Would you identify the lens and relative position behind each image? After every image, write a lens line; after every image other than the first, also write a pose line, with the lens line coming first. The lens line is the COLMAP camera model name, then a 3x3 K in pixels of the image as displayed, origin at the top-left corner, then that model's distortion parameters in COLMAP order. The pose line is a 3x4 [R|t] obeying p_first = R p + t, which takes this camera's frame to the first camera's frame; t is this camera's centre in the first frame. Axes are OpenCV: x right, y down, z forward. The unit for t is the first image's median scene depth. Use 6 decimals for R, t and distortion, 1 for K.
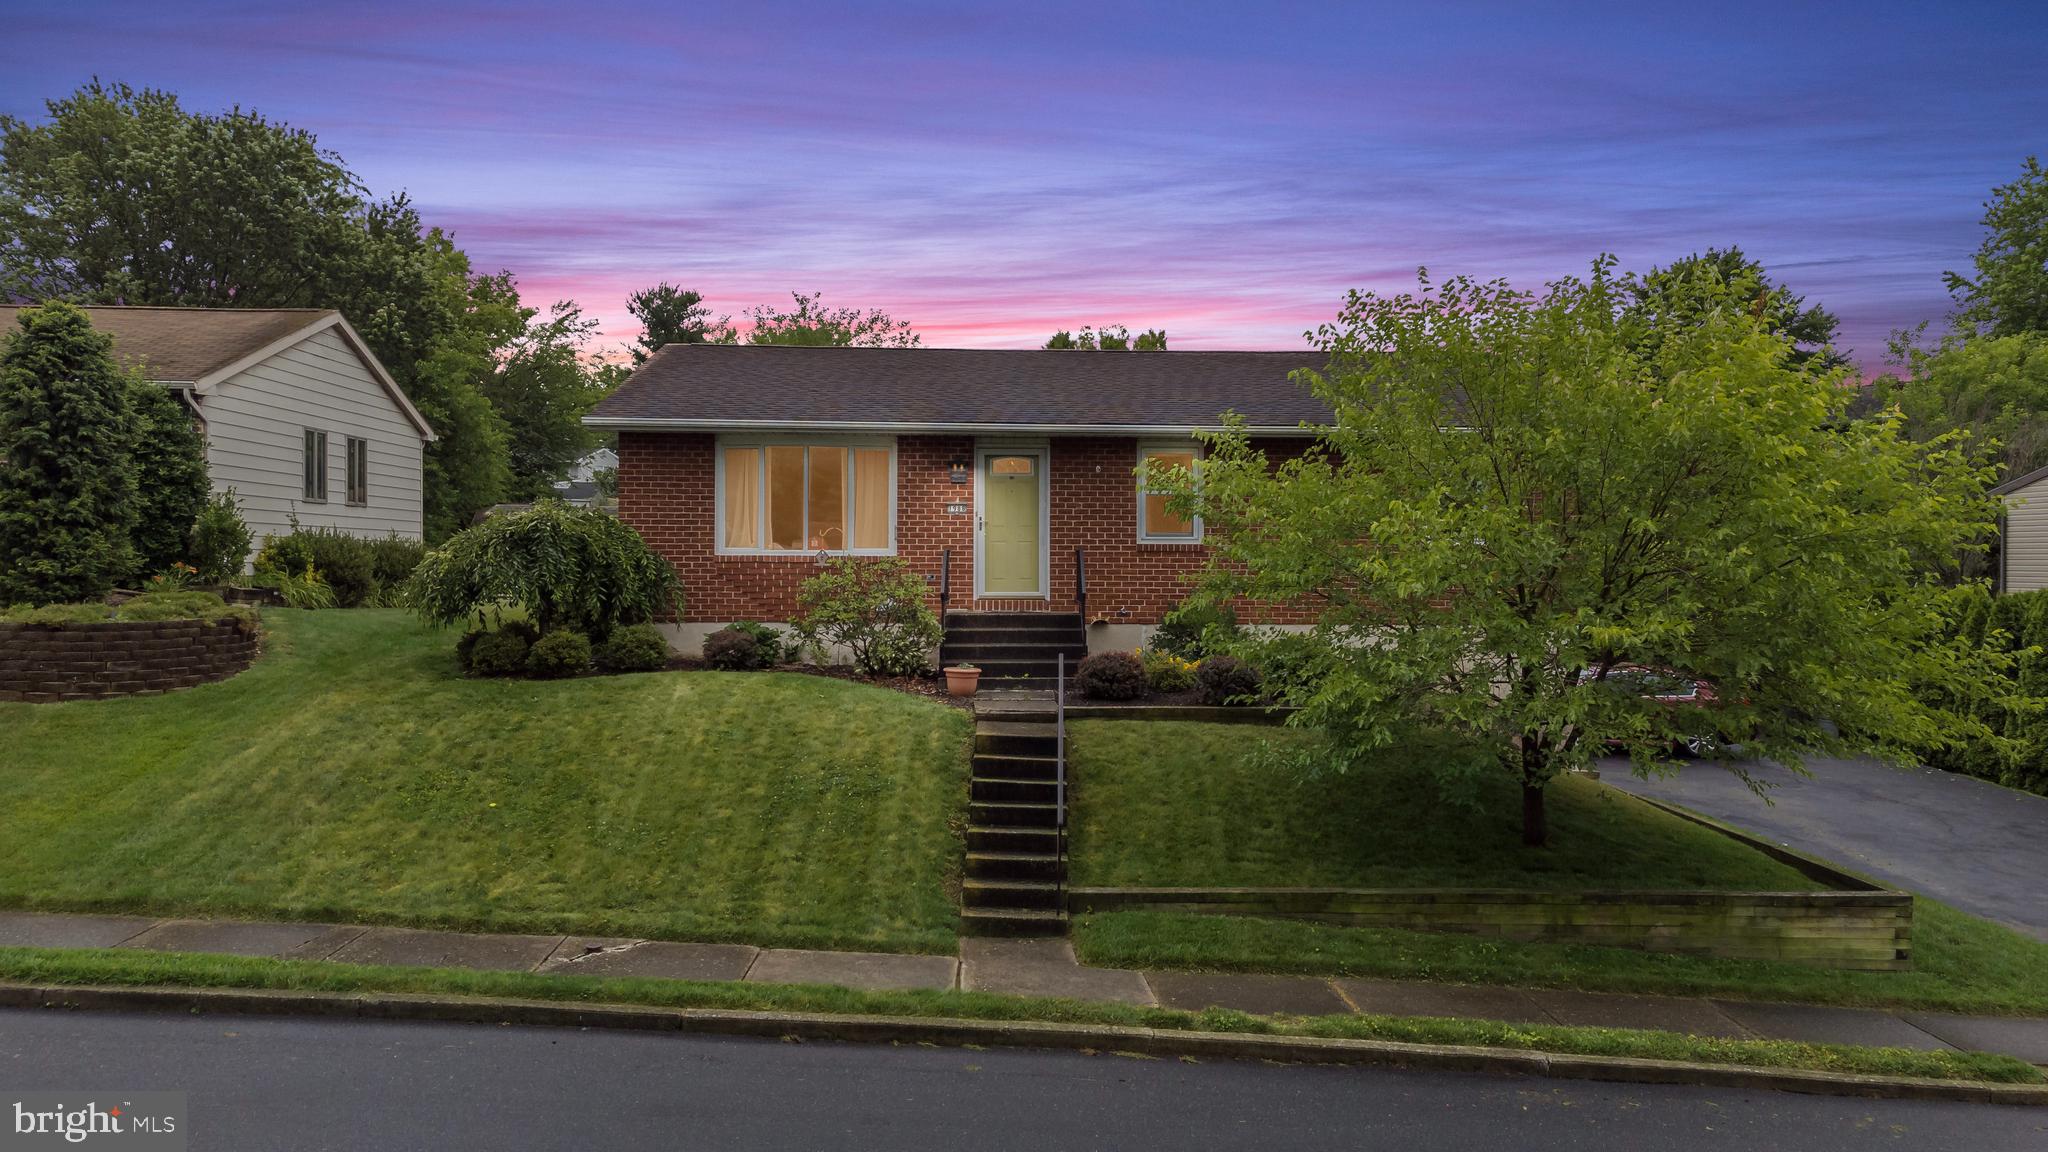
lens RADIAL K [[1519.6, 0, 1031.4], [0, 1519.6, 577.8], [0, 0, 1]] dist [0.021504, 0.069869]
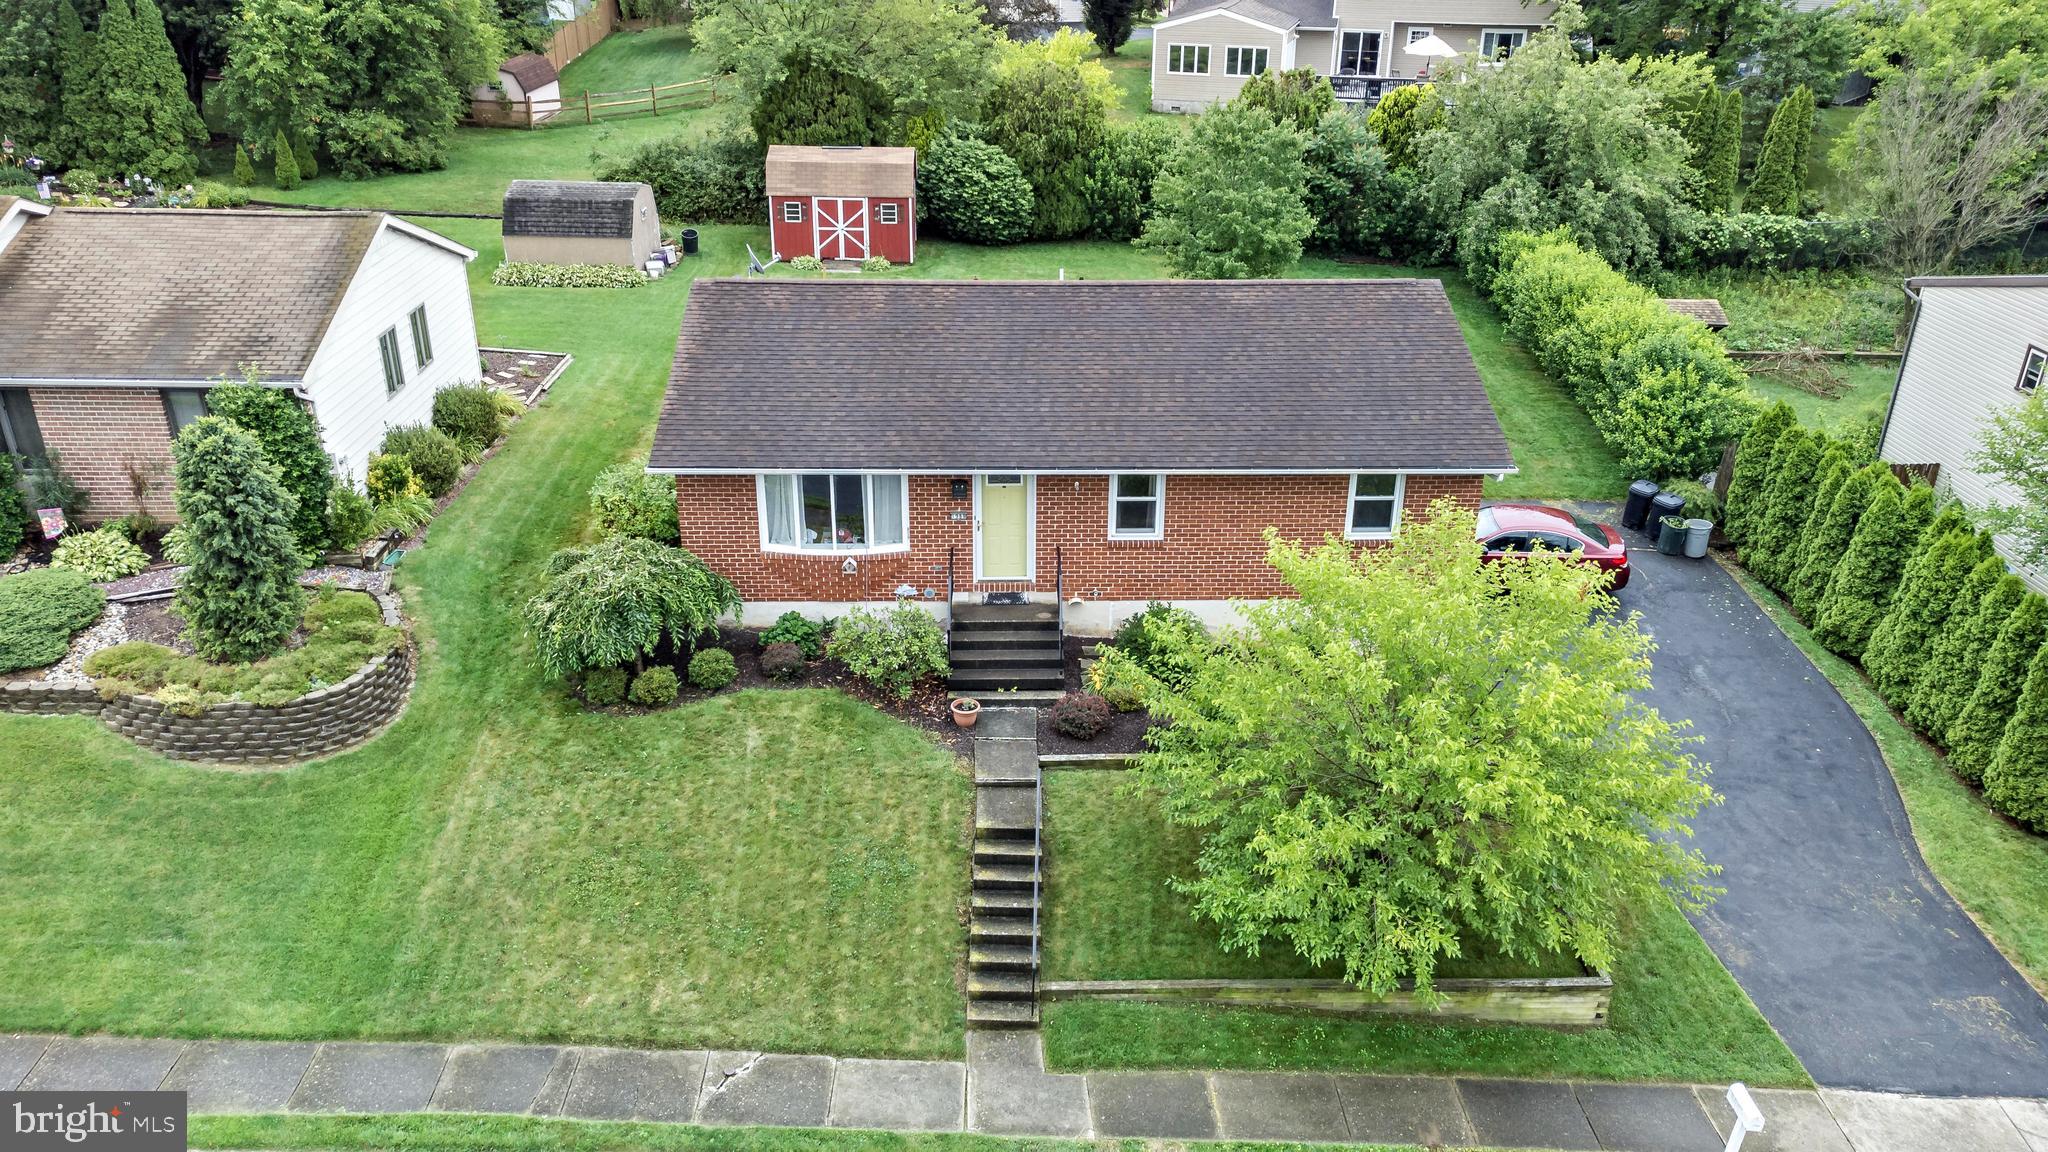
lens RADIAL K [[1516.4, 0, 1024.0], [0, 1516.4, 576.0], [0, 0, 1]] dist [0.014281, 0.078315]
pose [[0.999960, 0.003575, -0.008224, 0.015927], [0.000152, 0.910201, 0.414167, -0.624786], [0.008966, -0.414152, 0.910164, -0.139304]]
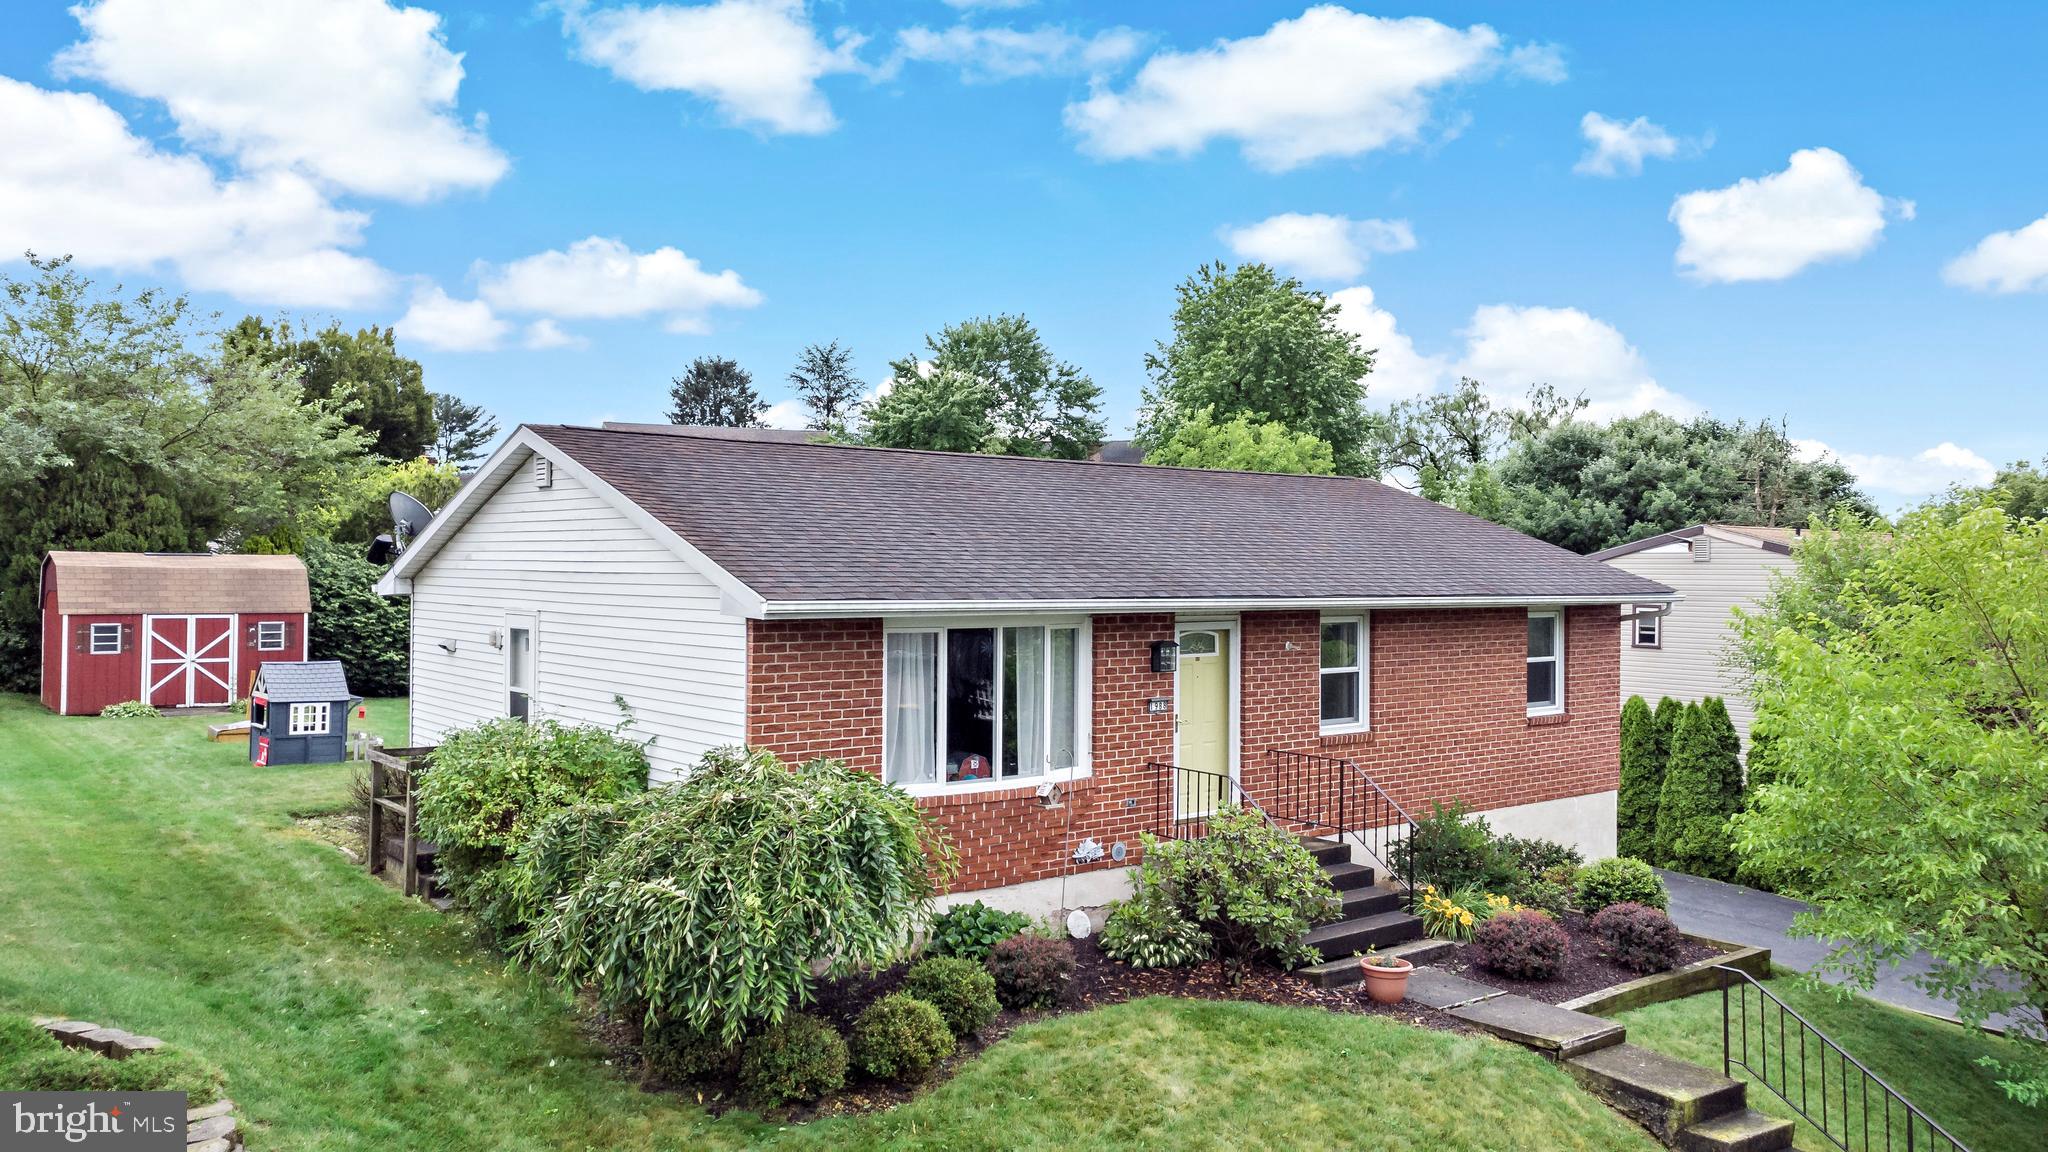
lens RADIAL K [[1526.8, 0, 1028.4], [0, 1526.8, 564.2], [0, 0, 1]] dist [0.005131, 0.080379]
pose [[0.802762, 0.000311, 0.596300, -0.676074], [0.002128, 0.999992, -0.003387, -0.140049], [-0.596296, 0.003988, 0.802755, 0.554492]]
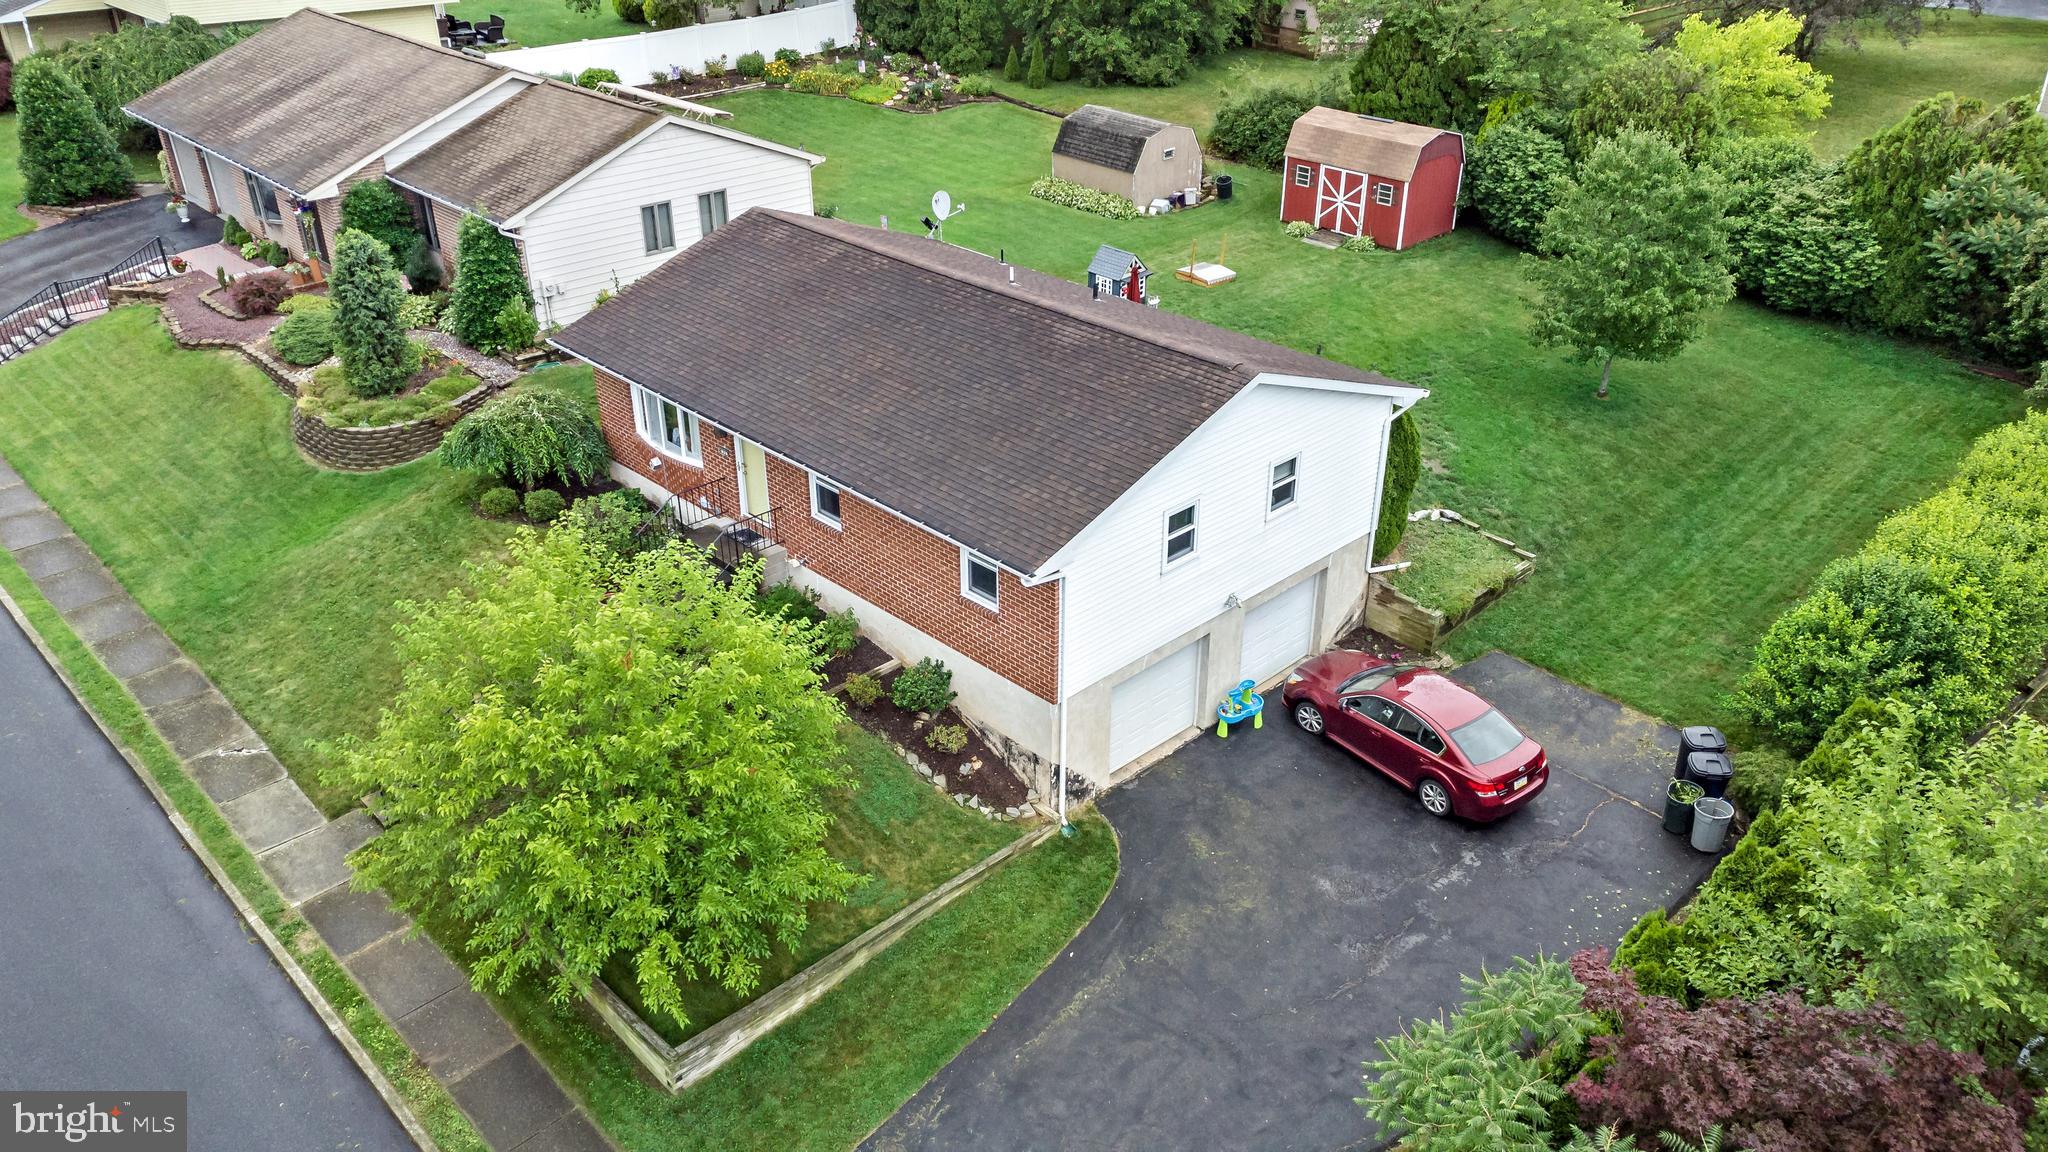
lens RADIAL K [[1516.4, 0, 1024.0], [0, 1516.4, 576.0], [0, 0, 1]] dist [0.014281, 0.078315]
pose [[0.676417, 0.347131, -0.649585, 1.315869], [-0.004250, 0.883791, 0.467863, -0.728328], [0.736507, -0.313710, 0.599286, 0.438763]]
